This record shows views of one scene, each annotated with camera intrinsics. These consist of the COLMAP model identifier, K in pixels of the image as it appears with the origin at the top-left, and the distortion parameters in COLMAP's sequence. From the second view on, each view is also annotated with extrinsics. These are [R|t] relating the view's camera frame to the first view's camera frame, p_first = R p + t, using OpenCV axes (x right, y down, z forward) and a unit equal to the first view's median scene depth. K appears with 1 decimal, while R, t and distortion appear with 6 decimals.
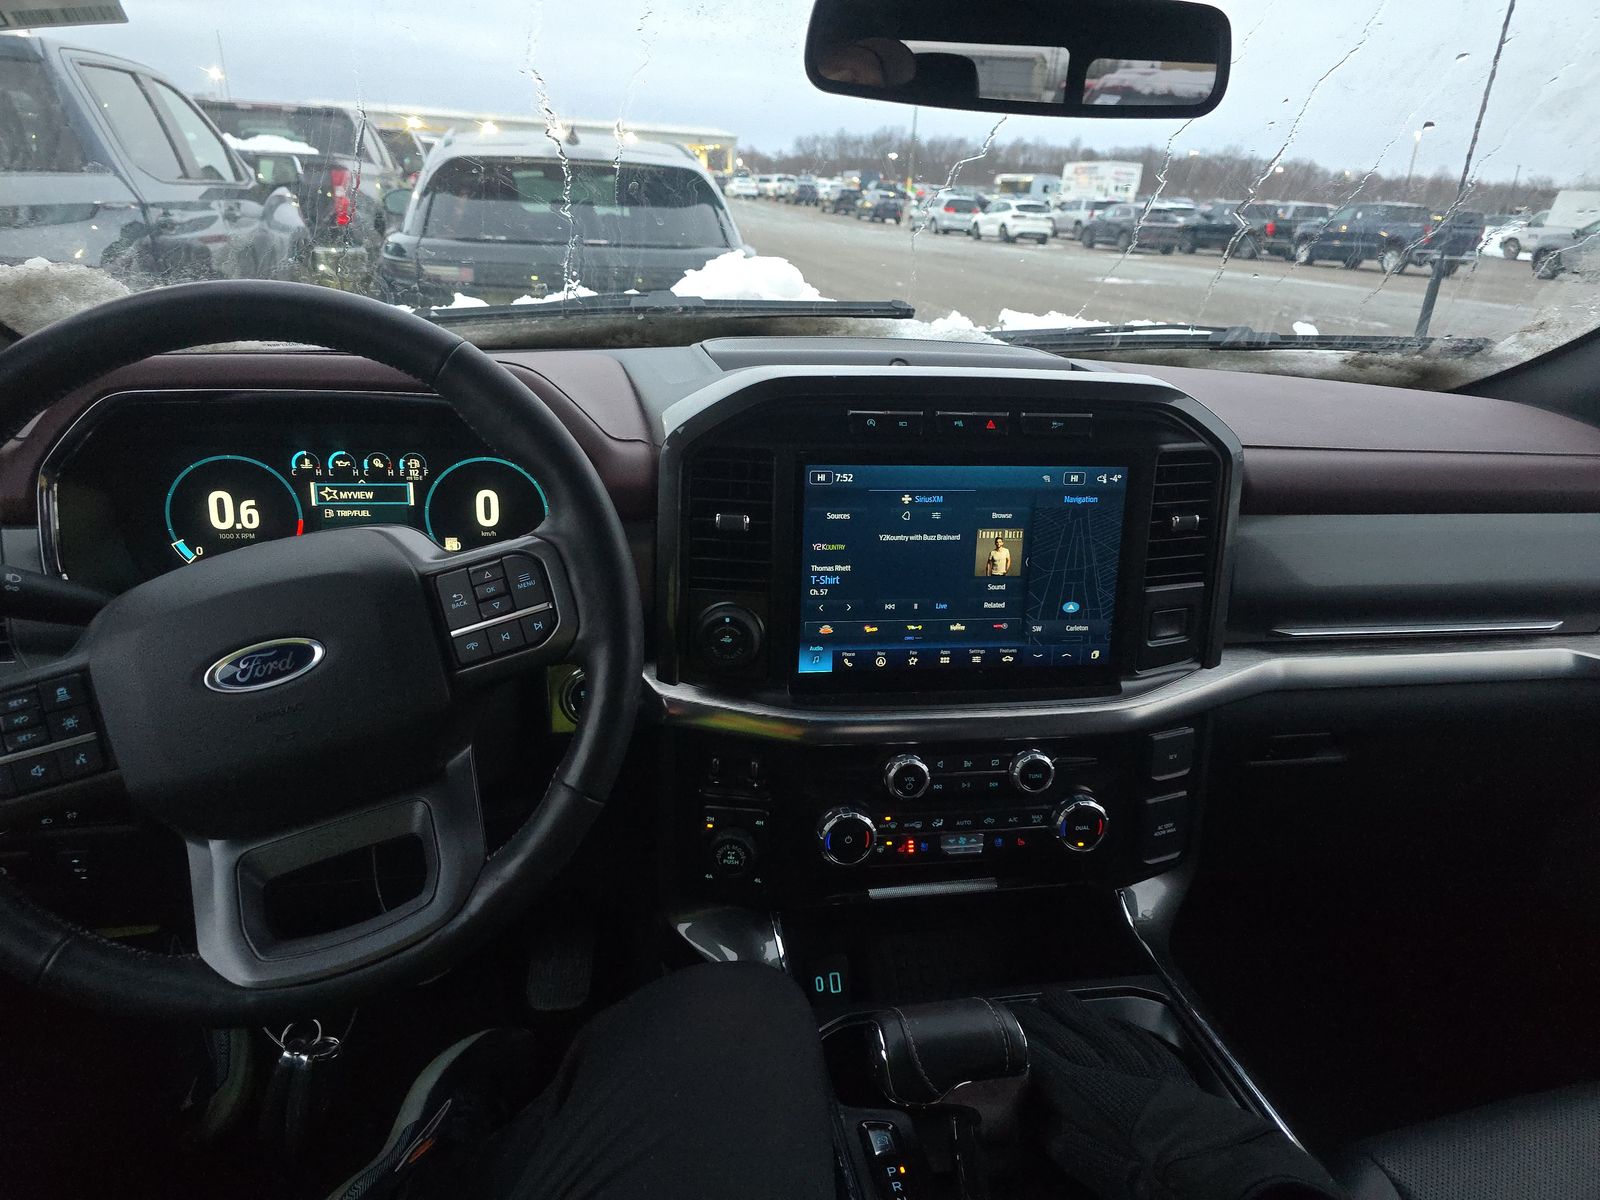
lens RADIAL K [[1053.5, 0, 801.4], [0, 1053.5, 588.3], [0, 0, 1]] dist [0.056355, -0.071024]
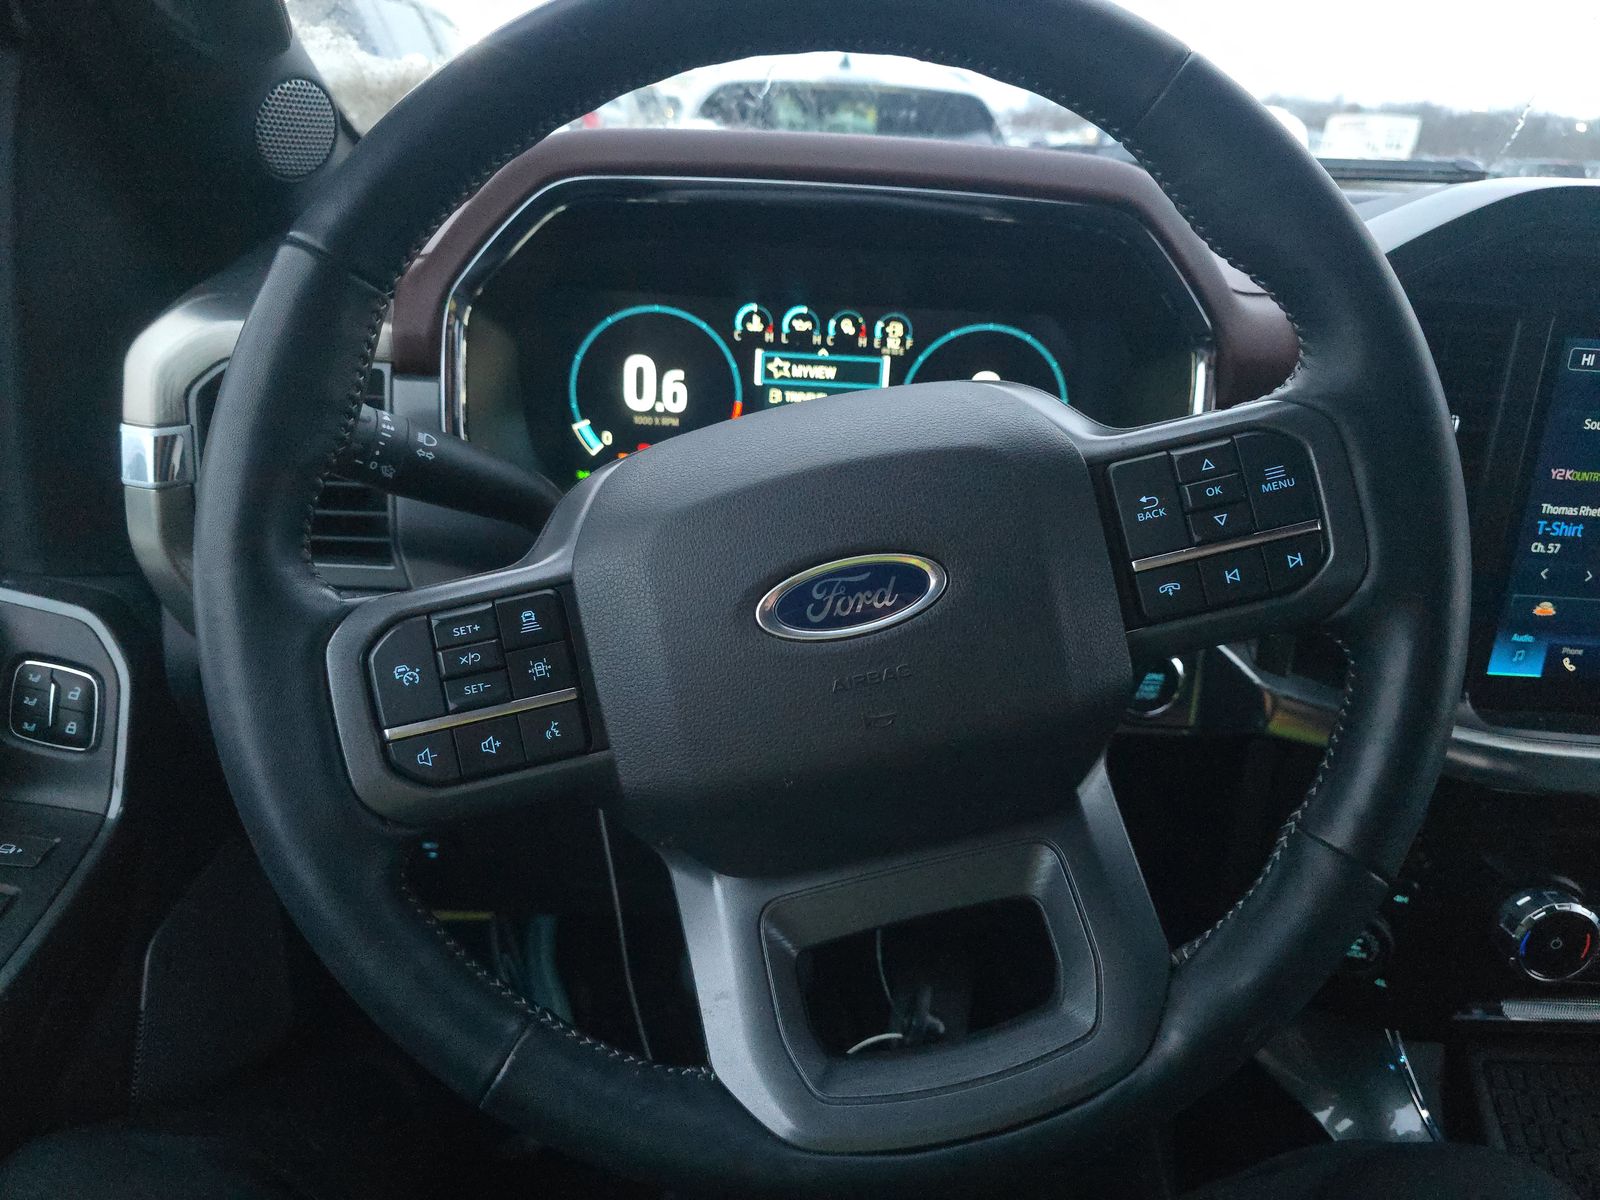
lens RADIAL K [[1082.9, 0, 800.0], [0, 1082.9, 600.0], [0, 0, 1]] dist [-0.004234, -0.001698]
pose [[0.983159, 0.069953, -0.168835, -0.302937], [-0.064161, 0.997157, 0.039524, 0.036804], [0.171120, -0.028026, 0.984852, 0.290359]]
